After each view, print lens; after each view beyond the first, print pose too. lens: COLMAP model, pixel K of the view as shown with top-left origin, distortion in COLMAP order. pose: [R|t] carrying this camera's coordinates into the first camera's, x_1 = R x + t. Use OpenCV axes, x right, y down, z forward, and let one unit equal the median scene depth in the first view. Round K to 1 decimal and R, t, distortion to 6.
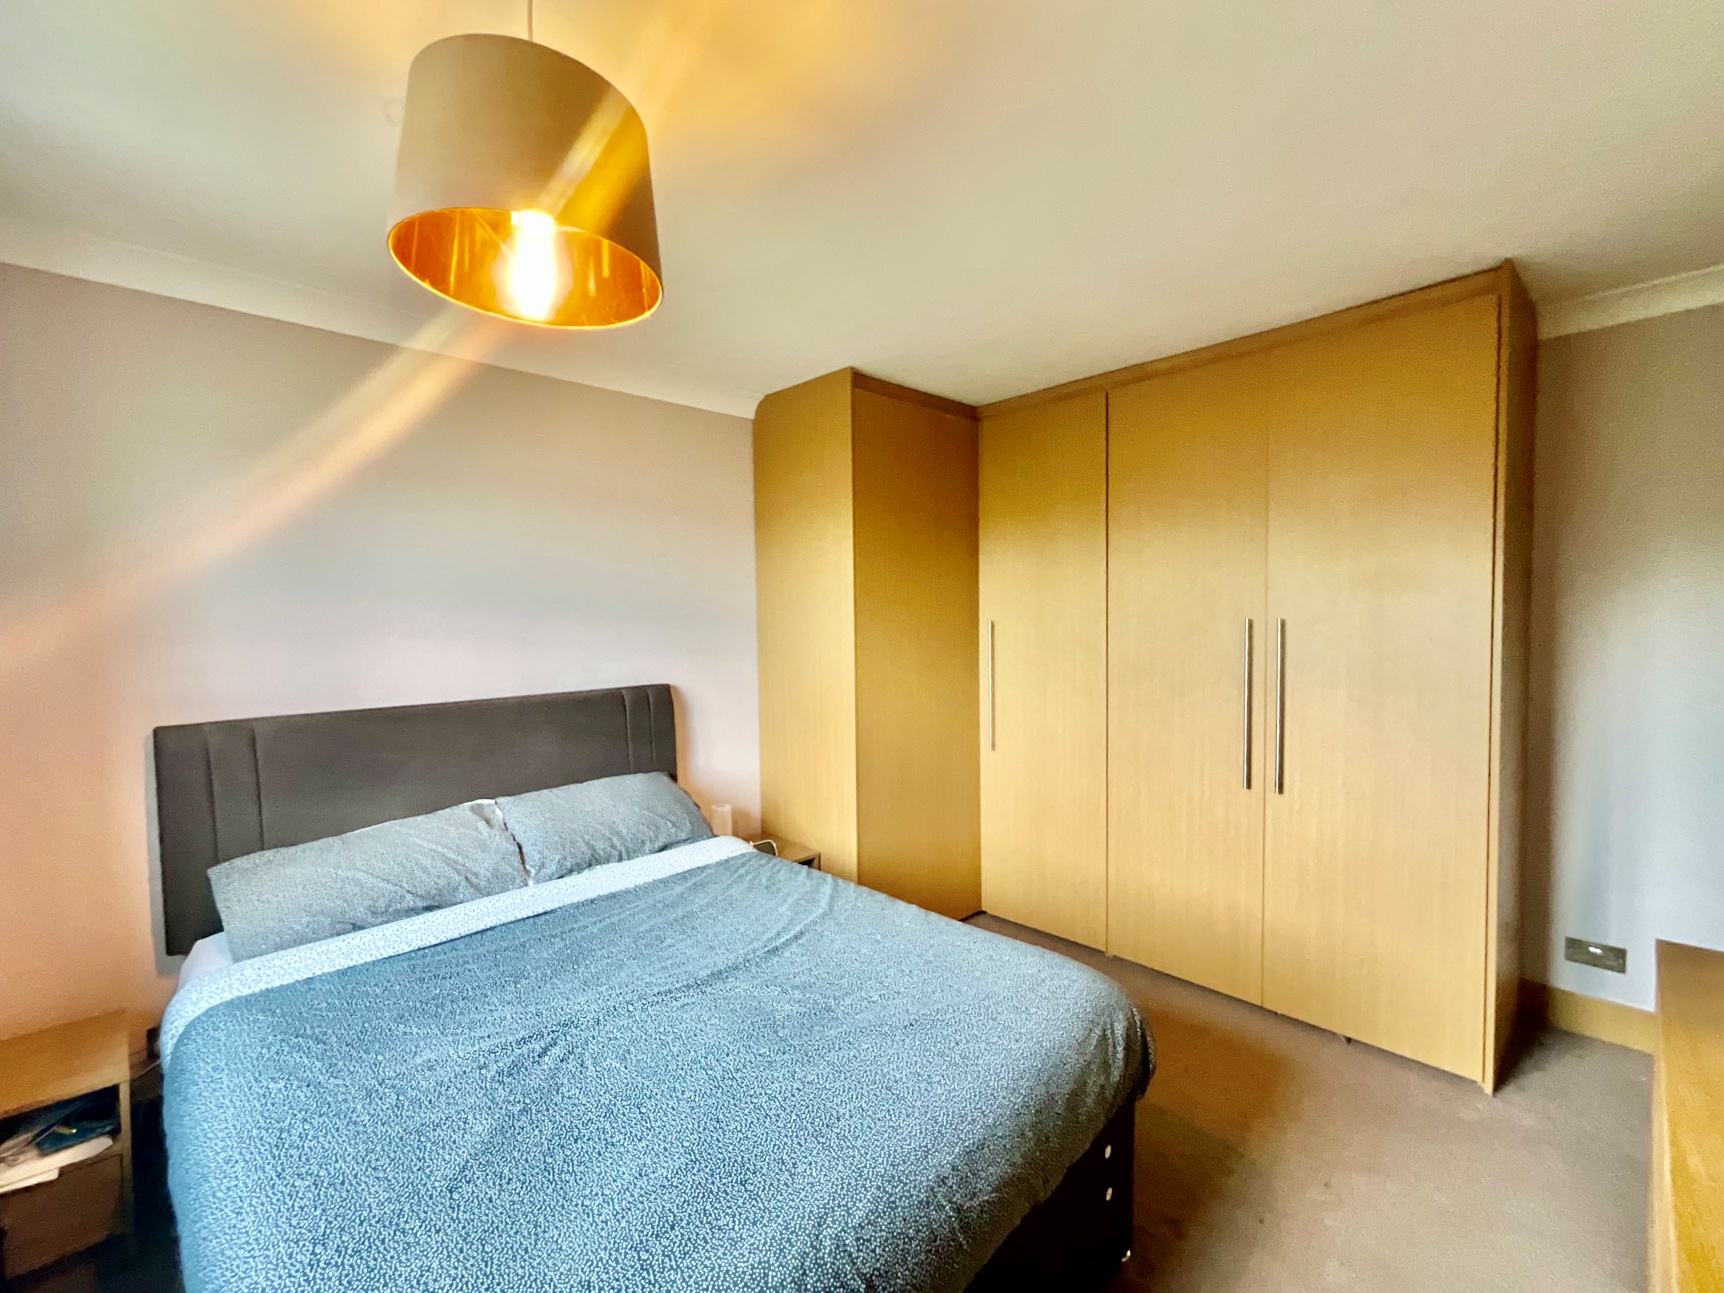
lens RADIAL K [[708.4, 0, 858.4], [0, 708.4, 644.0], [0, 0, 1]] dist [0.000123, 0.000500]
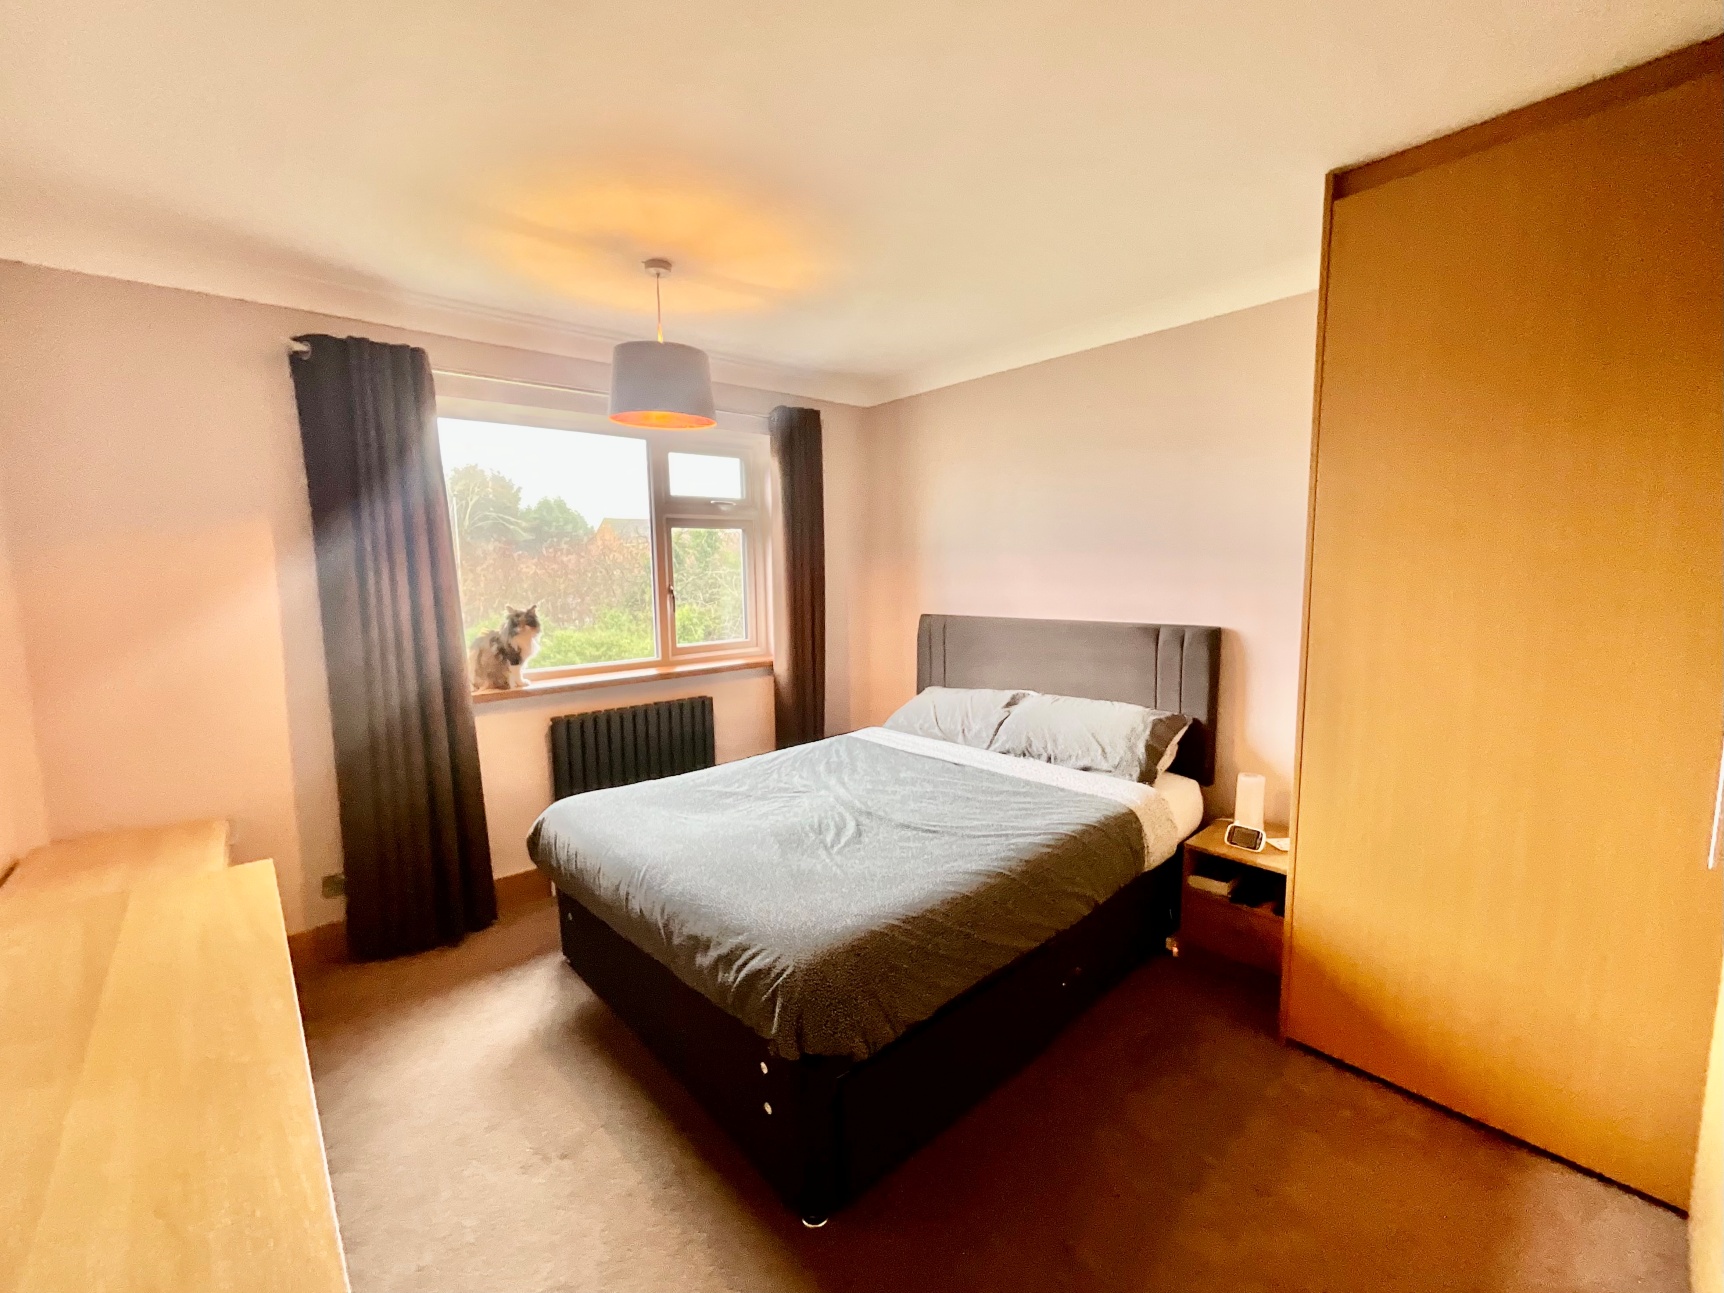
lens RADIAL K [[708.4, 0, 902.2], [0, 708.4, 641.6], [0, 0, 1]] dist [0.000123, 0.000500]
pose [[0.042593, 0.116584, -0.992267, 0.817335], [-0.030676, 0.992853, 0.115336, -0.024370], [0.998621, 0.025526, 0.045865, 0.705810]]
